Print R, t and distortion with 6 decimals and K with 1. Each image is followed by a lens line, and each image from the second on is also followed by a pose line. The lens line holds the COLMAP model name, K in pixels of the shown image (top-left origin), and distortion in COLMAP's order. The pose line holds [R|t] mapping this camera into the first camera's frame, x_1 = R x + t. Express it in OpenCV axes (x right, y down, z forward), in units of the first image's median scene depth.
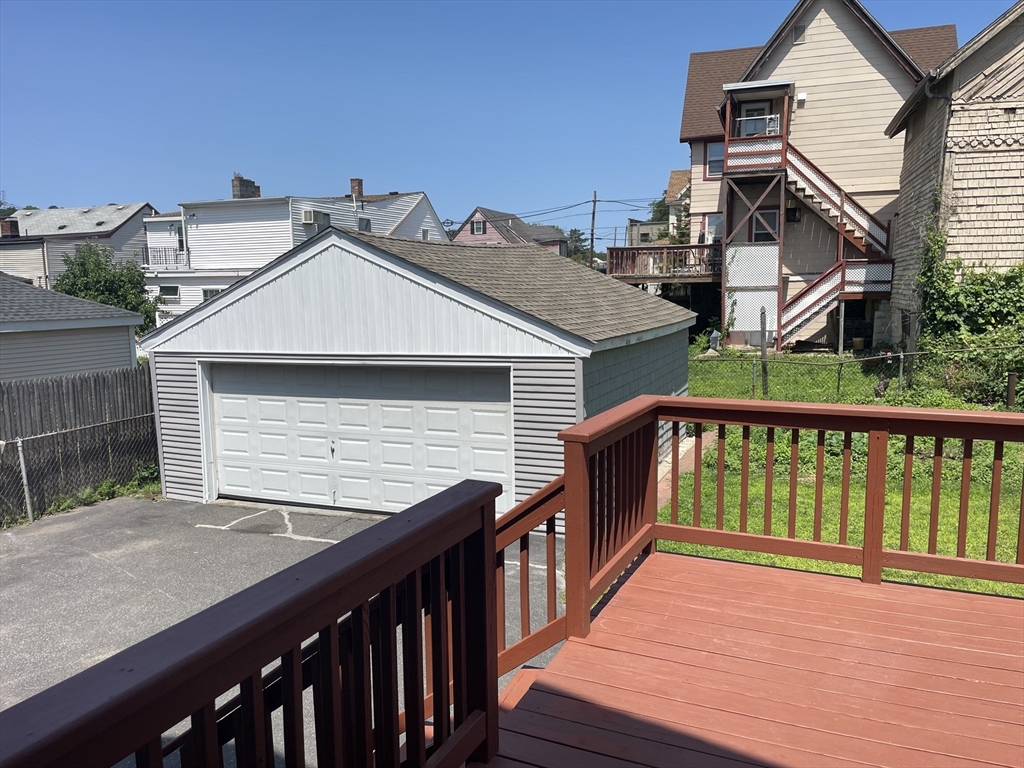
lens RADIAL K [[770.7, 0, 512.0], [0, 770.7, 384.0], [0, 0, 1]] dist [0.097152, -0.123207]
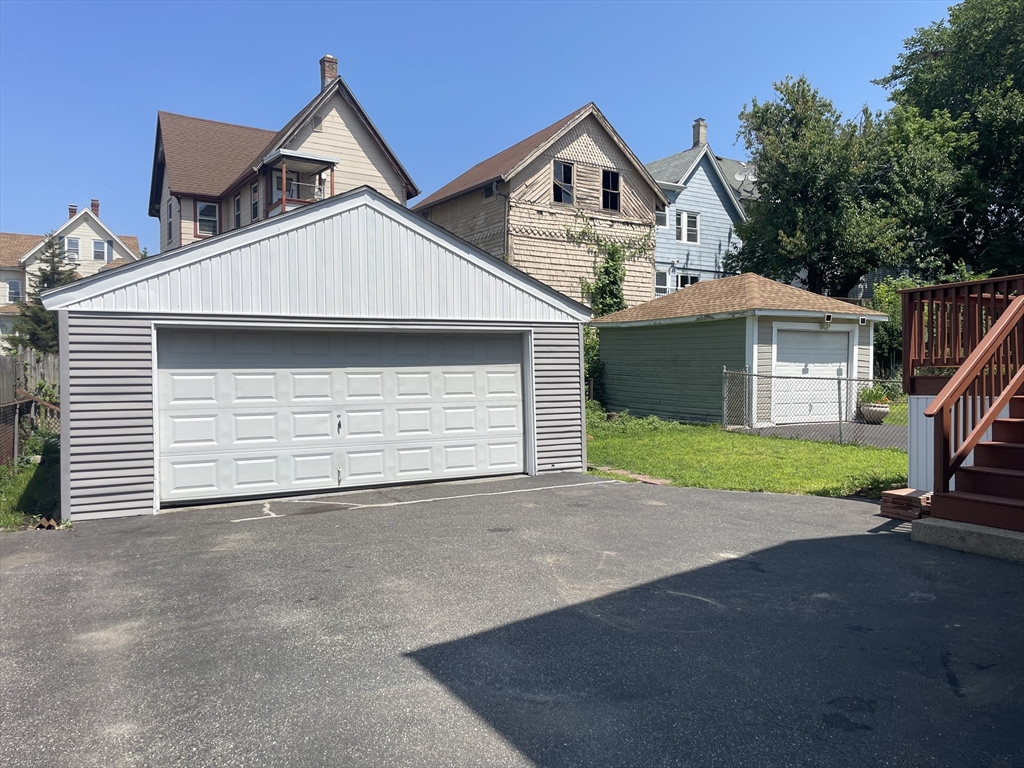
lens RADIAL K [[770.7, 0, 512.0], [0, 770.7, 384.0], [0, 0, 1]] dist [0.097152, -0.123207]
pose [[0.617111, 0.002022, 0.786873, -0.787891], [0.099237, 0.991812, -0.080376, 0.125143], [-0.780593, 0.127688, 0.611858, 0.259139]]
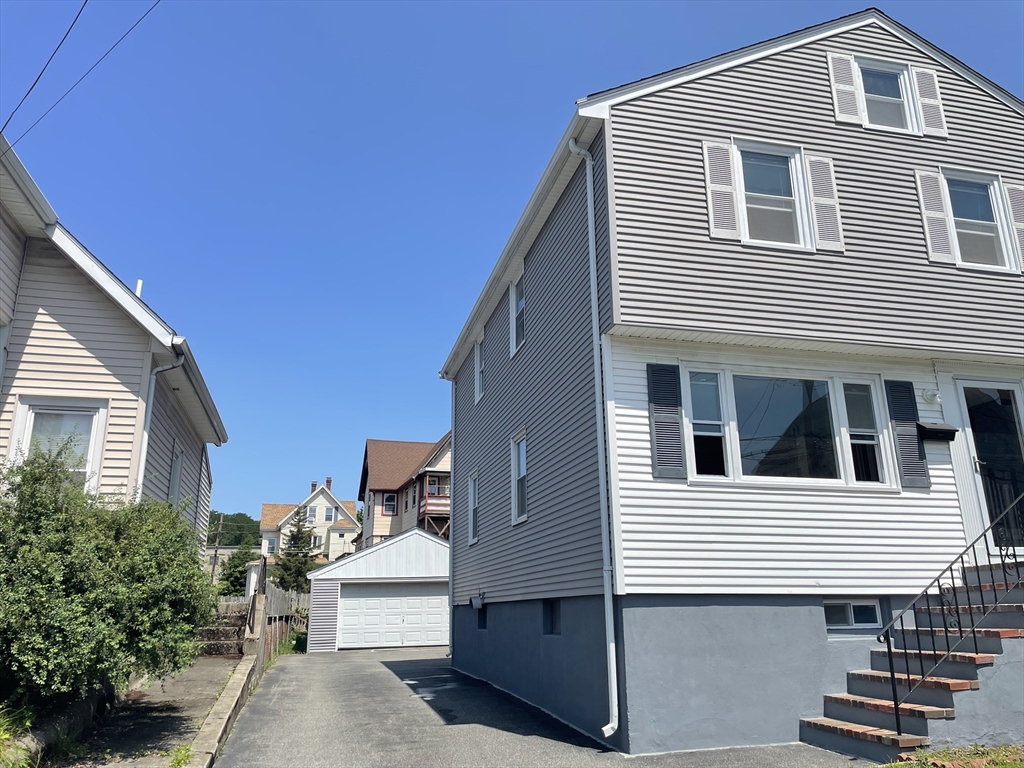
lens RADIAL K [[770.7, 0, 512.0], [0, 770.7, 384.0], [0, 0, 1]] dist [0.097152, -0.123207]
pose [[0.795857, 0.173855, 0.579988, -1.404675], [0.080107, 0.919237, -0.385468, 0.348640], [-0.600162, 0.353238, 0.717654, -1.111453]]
